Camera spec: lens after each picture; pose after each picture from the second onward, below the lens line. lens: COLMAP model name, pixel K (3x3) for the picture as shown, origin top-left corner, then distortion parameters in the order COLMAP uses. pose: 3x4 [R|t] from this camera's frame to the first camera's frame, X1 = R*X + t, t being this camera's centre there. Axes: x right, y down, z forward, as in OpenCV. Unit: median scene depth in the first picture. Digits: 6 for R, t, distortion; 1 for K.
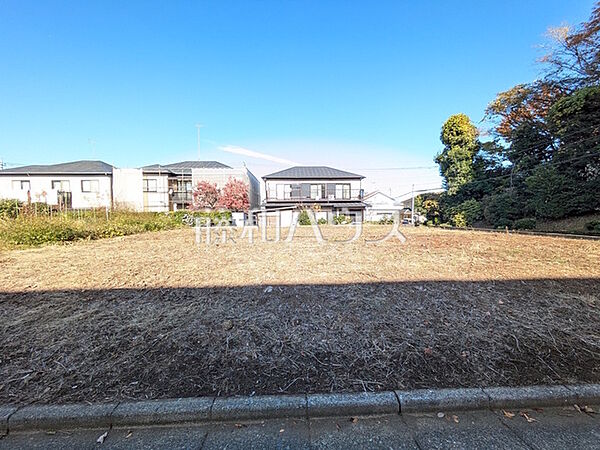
lens RADIAL K [[235.4, 0, 298.4], [0, 235.4, 223.1], [0, 0, 1]] dist [-0.002158, 0.000168]
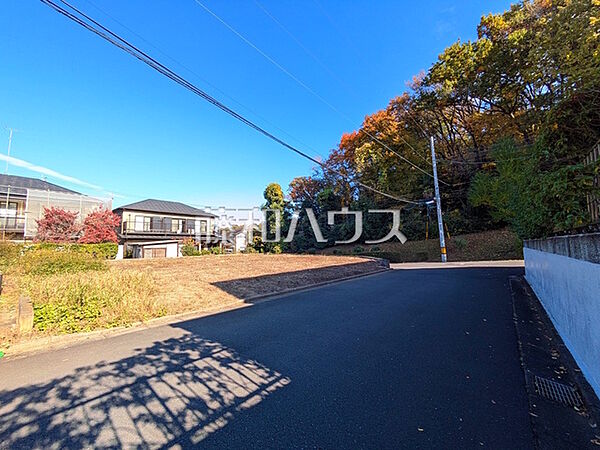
lens RADIAL K [[235.4, 0, 296.1], [0, 235.4, 218.5], [0, 0, 1]] dist [-0.002158, 0.000168]
pose [[0.690814, 0.081011, 0.718480, -0.376039], [0.026552, 0.990191, -0.137177, -0.000913], [-0.722545, 0.113841, 0.681887, -0.179075]]
